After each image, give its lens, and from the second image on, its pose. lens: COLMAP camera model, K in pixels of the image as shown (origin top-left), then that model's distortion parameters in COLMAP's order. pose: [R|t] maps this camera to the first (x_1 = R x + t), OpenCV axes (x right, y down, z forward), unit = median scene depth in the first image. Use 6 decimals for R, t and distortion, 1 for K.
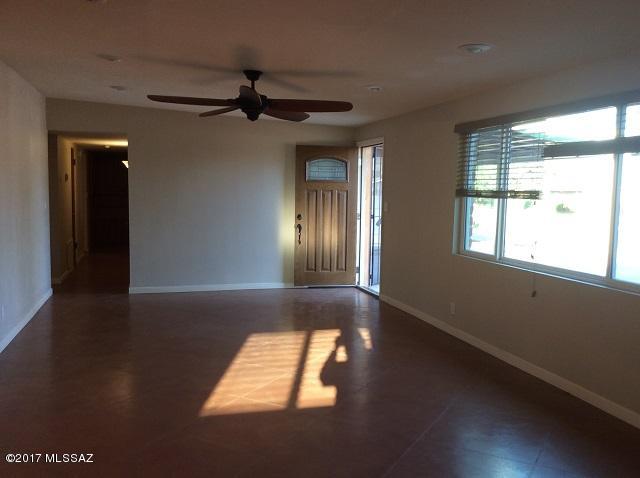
lens RADIAL K [[577.0, 0, 320.0], [0, 577.0, 239.0], [0, 0, 1]] dist [0.001875, -0.002732]
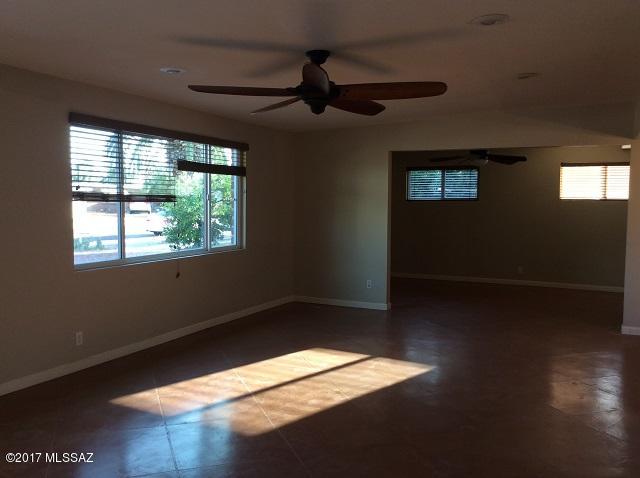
lens RADIAL K [[577.0, 0, 320.0], [0, 577.0, 239.0], [0, 0, 1]] dist [0.001875, -0.002732]
pose [[-0.756716, -0.075887, 0.649325, -0.678133], [0.024970, 0.989160, 0.144704, -0.158072], [-0.653267, 0.125713, -0.746618, 1.694120]]
